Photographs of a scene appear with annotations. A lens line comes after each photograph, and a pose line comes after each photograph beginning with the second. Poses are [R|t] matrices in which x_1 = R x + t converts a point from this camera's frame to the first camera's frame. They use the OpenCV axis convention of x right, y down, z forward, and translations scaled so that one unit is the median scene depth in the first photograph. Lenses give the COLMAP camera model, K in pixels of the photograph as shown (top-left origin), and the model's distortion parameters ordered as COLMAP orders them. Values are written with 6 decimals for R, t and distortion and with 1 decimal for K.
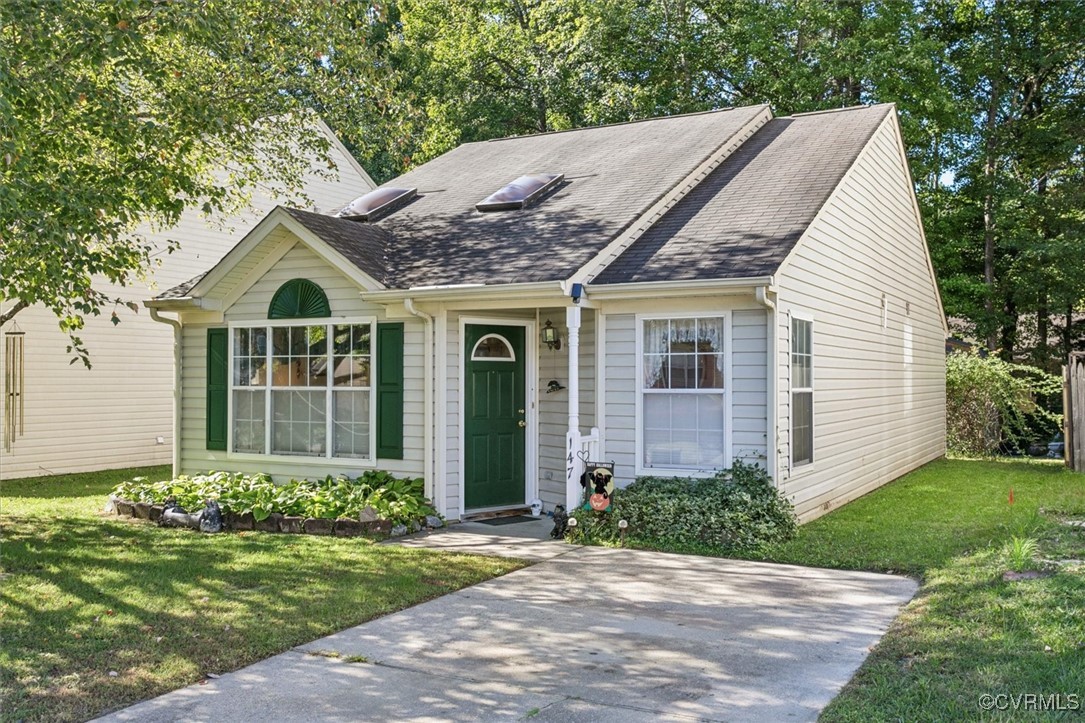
lens RADIAL K [[546.3, 0, 543.1], [0, 546.3, 368.1], [0, 0, 1]] dist [0.001574, 0.000611]
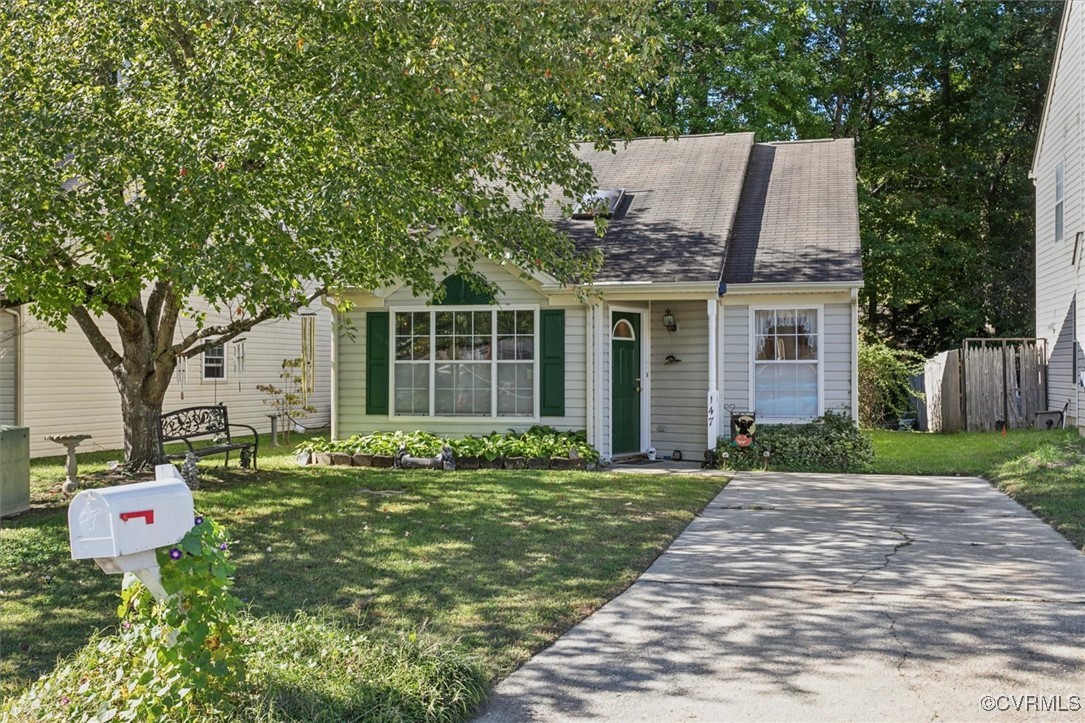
lens RADIAL K [[517.0, 0, 542.1], [0, 517.0, 356.4], [0, 0, 1]] dist [0.002092, 0.000739]
pose [[0.992231, 0.001562, 0.124398, -0.450754], [-0.002493, 0.999970, 0.007329, 0.017512], [-0.124383, -0.007583, 0.992205, -0.192913]]
